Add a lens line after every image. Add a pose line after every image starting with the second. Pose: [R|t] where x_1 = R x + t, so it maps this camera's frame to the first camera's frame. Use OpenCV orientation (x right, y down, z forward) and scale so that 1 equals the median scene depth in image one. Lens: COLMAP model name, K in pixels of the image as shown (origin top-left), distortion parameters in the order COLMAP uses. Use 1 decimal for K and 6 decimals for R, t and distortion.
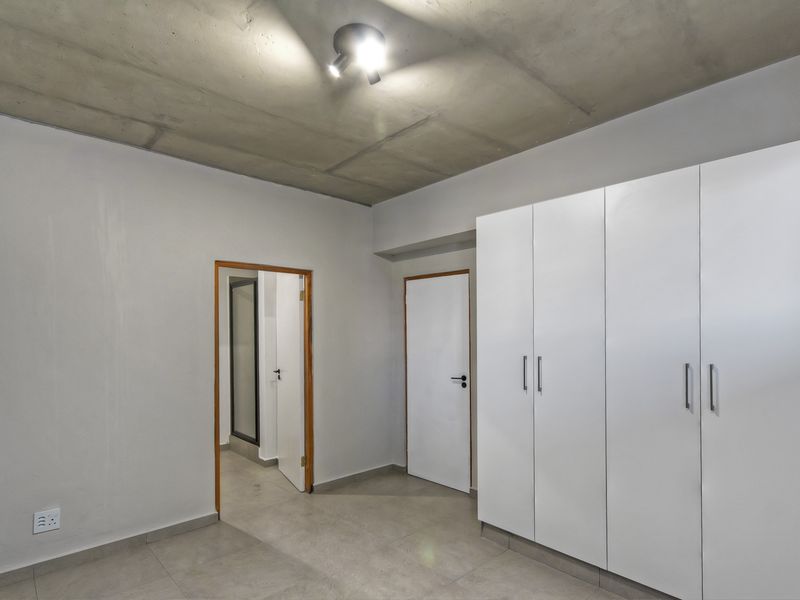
lens RADIAL K [[432.3, 0, 400.0], [0, 432.3, 324.7], [0, 0, 1]] dist [0.006073, 0.000530]
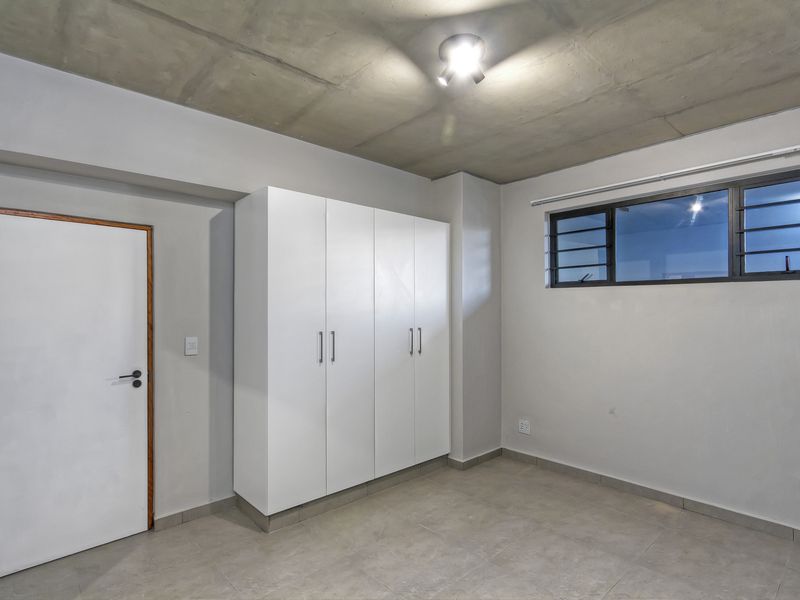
lens RADIAL K [[423.8, 0, 408.5], [0, 423.8, 297.1], [0, 0, 1]] dist [0.019199, 0.000253]
pose [[0.002913, 0.033422, 0.999437, -0.763324], [-0.017056, 0.999298, -0.033368, 0.015230], [-0.999850, -0.016949, 0.003481, 0.736965]]
